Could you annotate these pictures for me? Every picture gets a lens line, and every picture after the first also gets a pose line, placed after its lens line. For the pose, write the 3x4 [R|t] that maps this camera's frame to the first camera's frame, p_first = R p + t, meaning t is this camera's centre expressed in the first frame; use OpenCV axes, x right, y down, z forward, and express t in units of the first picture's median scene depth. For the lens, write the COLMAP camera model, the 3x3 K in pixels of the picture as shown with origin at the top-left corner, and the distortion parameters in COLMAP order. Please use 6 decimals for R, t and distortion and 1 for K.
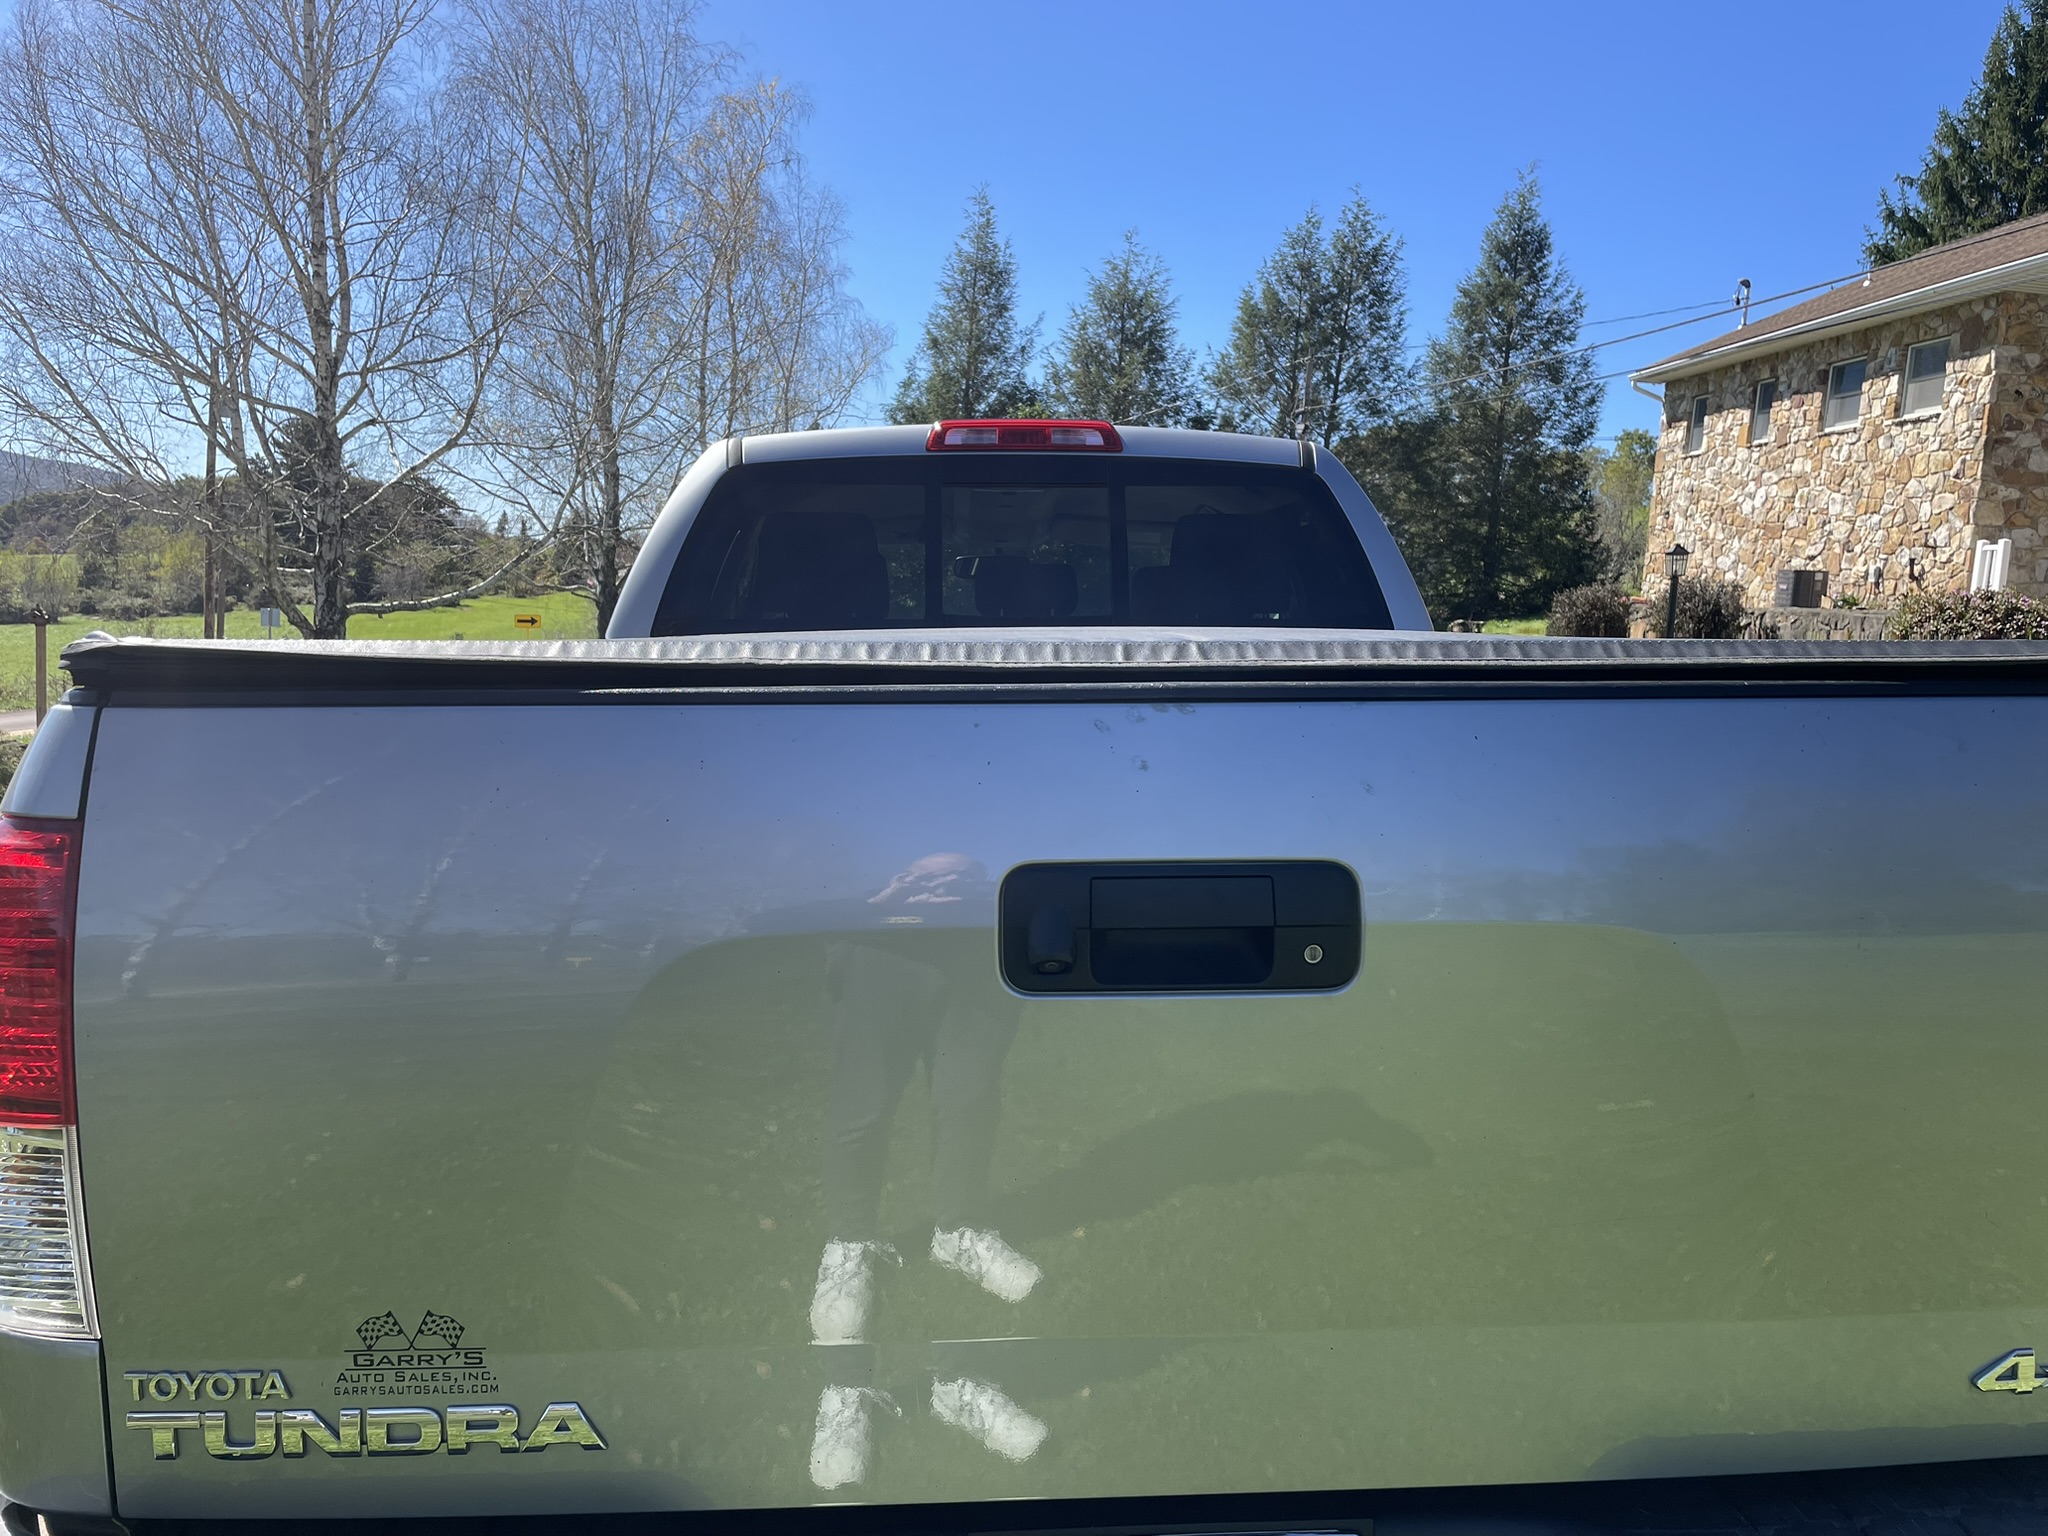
lens RADIAL K [[1503.7, 0, 1025.6], [0, 1503.7, 734.7], [0, 0, 1]] dist [0.080102, -0.107414]
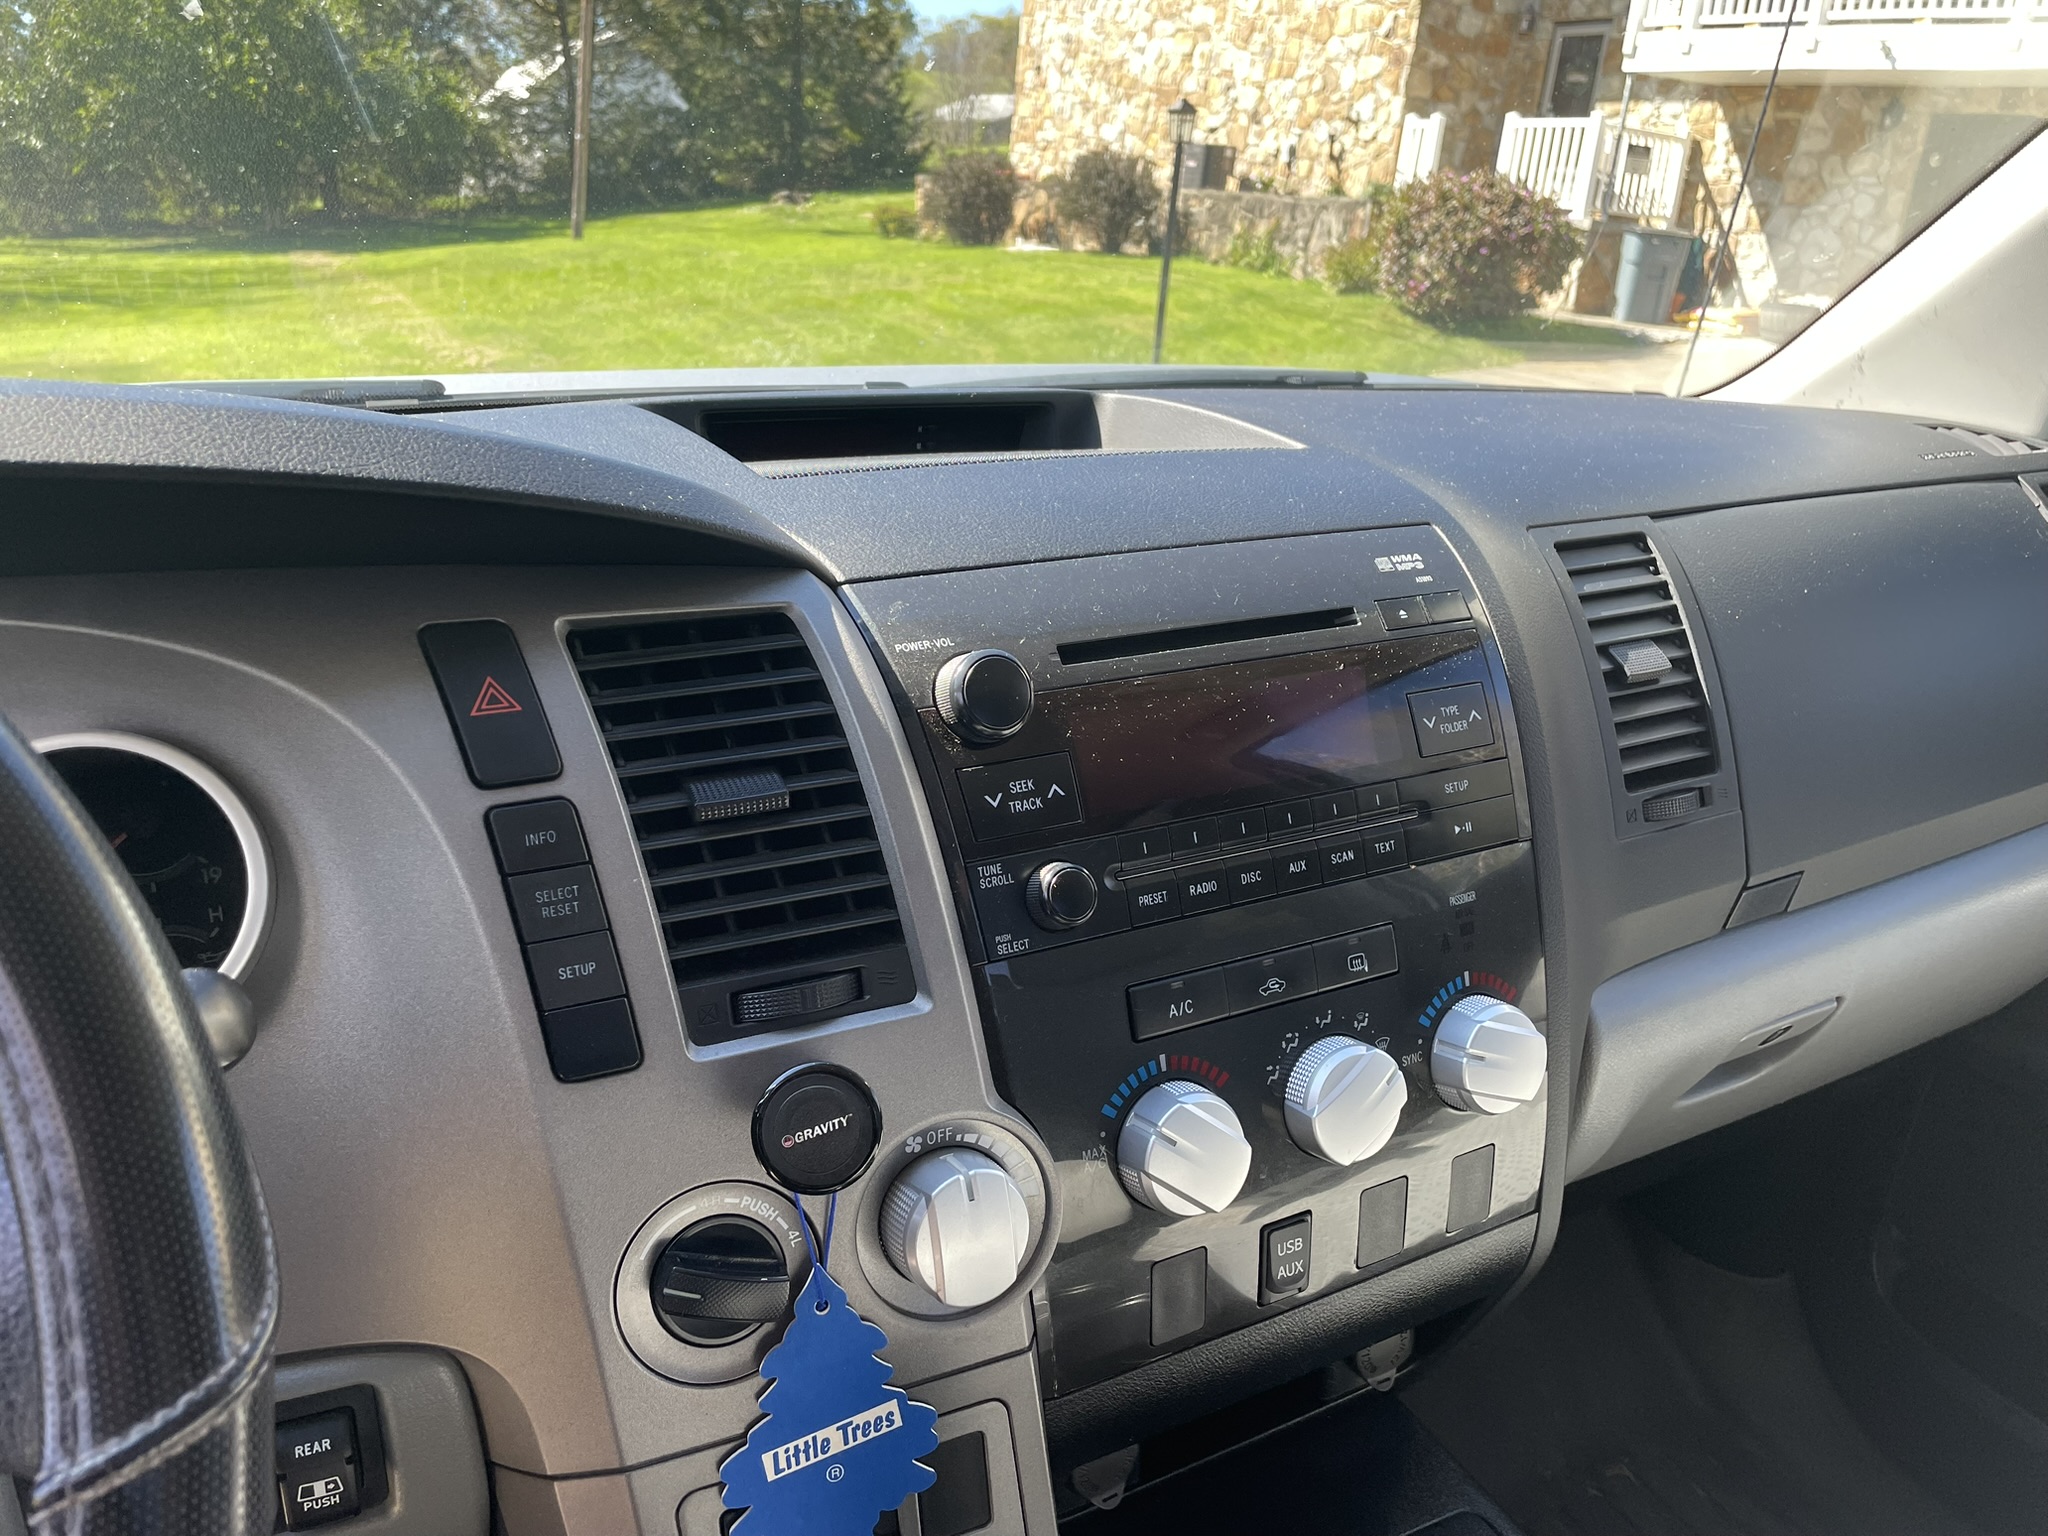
lens RADIAL K [[1559.5, 0, 1020.6], [0, 1559.5, 752.3], [0, 0, 1]] dist [0.084130, -0.118415]
pose [[0.899698, -0.120794, 0.419466, -0.011940], [0.005015, 0.963746, 0.266774, -0.013140], [-0.436483, -0.237912, 0.867687, 0.174748]]
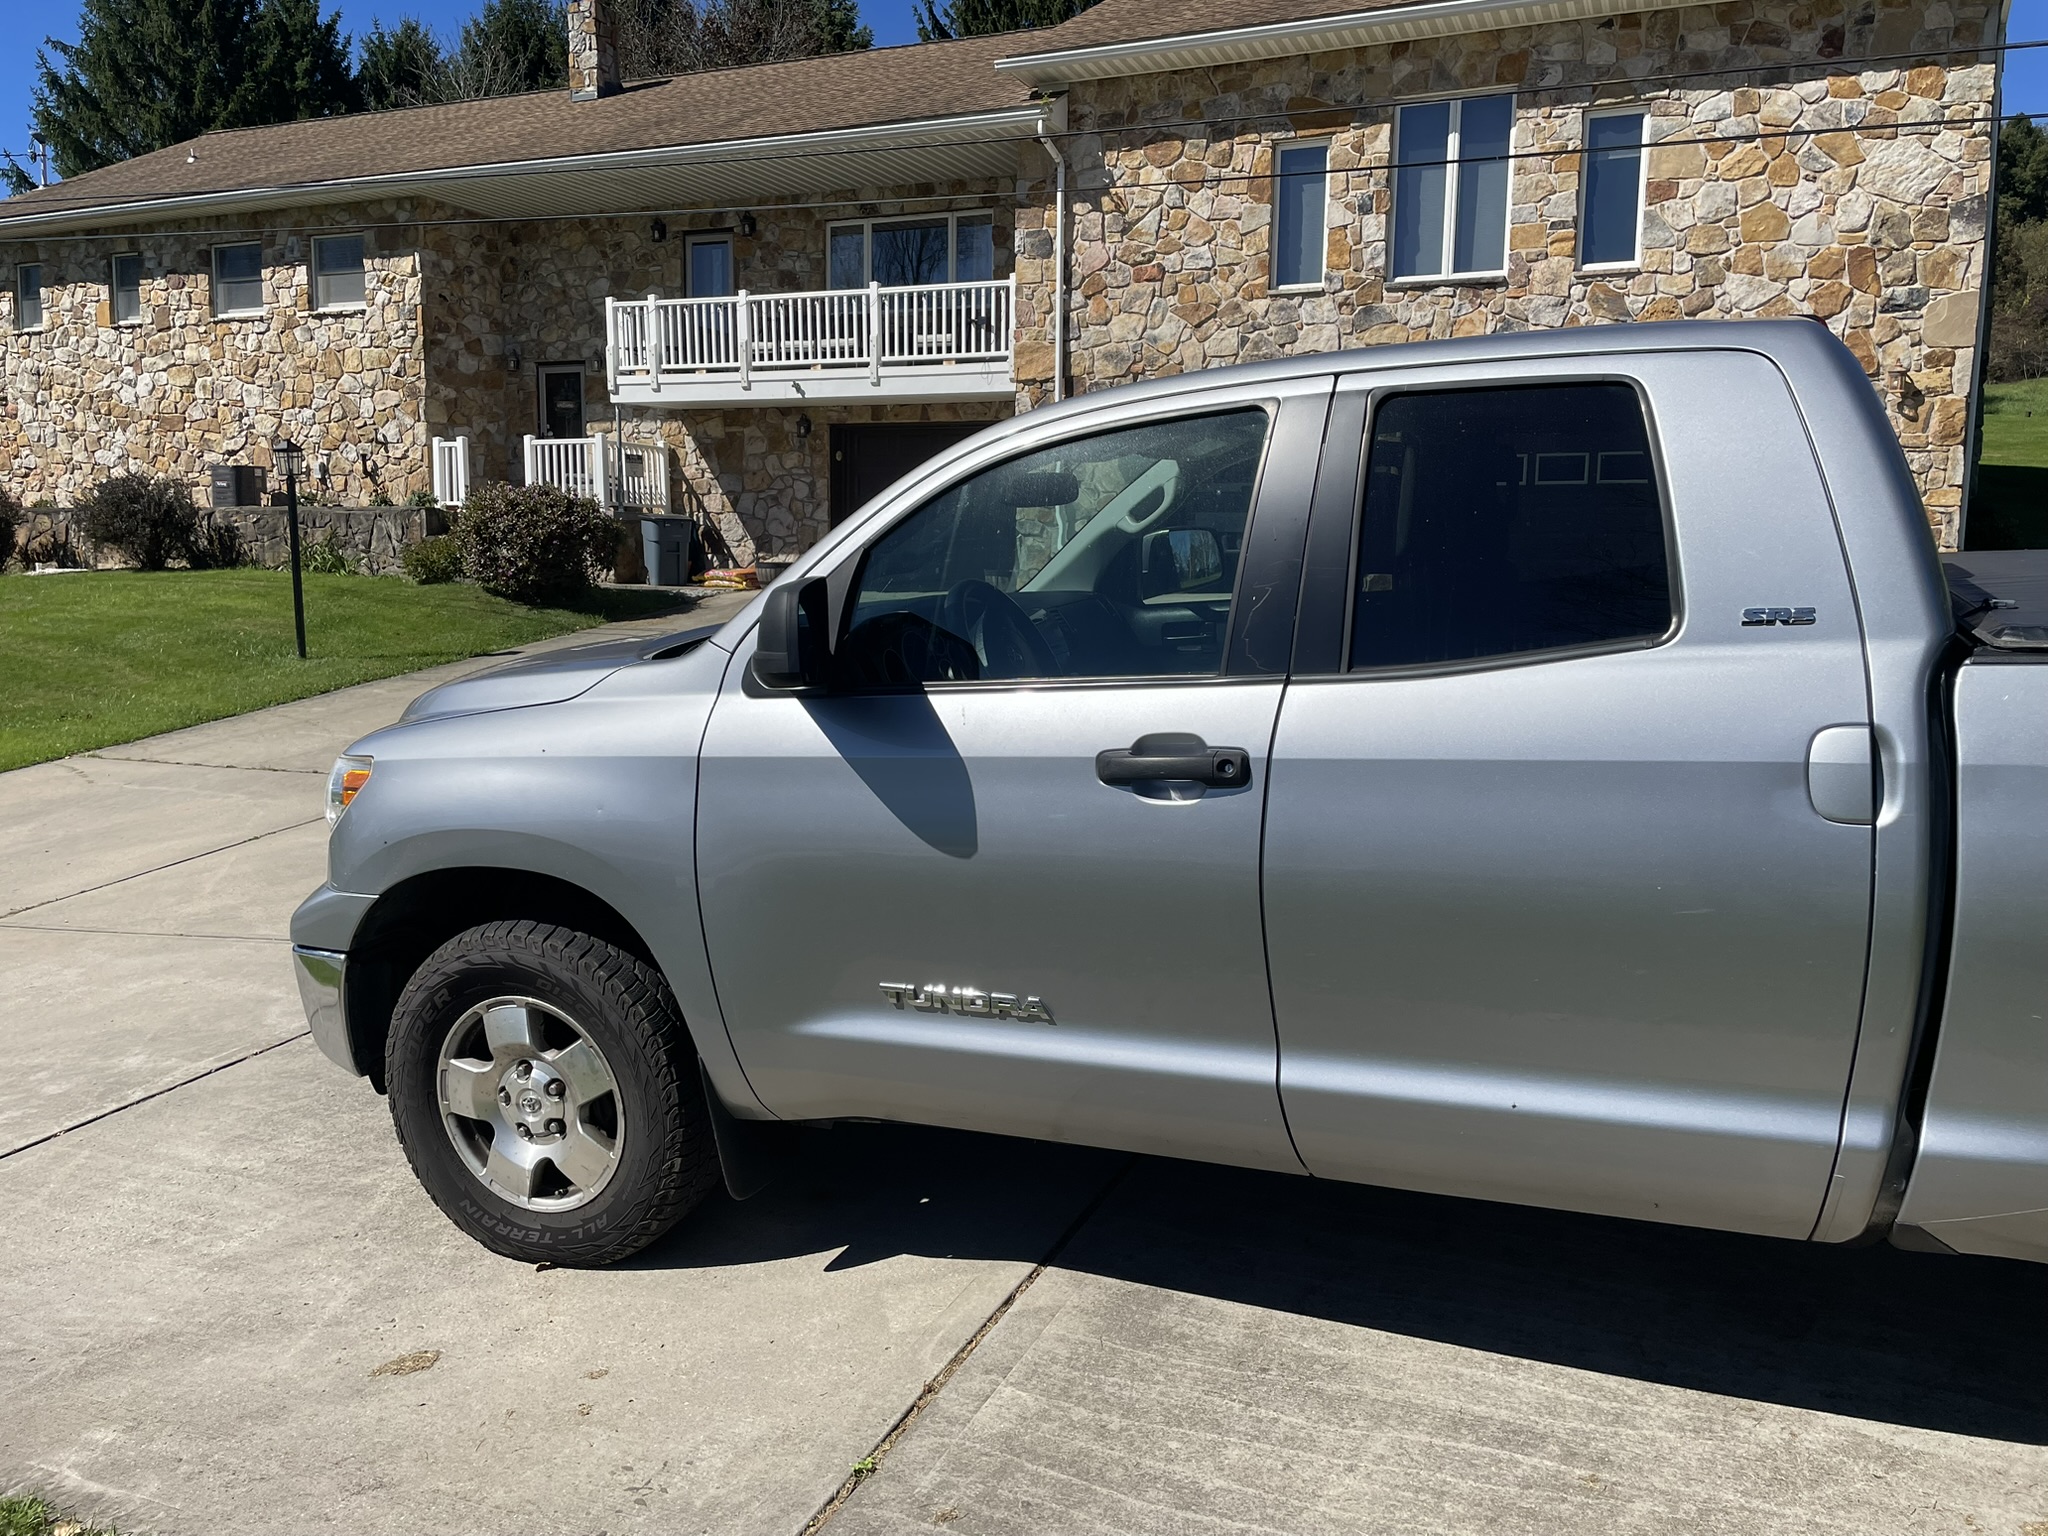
lens RADIAL K [[1503.7, 0, 1025.6], [0, 1503.7, 734.7], [0, 0, 1]] dist [0.080102, -0.107414]
pose [[0.452956, -0.167553, 0.875647, -0.125126], [0.104231, 0.985398, 0.134637, -0.019687], [-0.885419, 0.030284, 0.463806, 0.130119]]
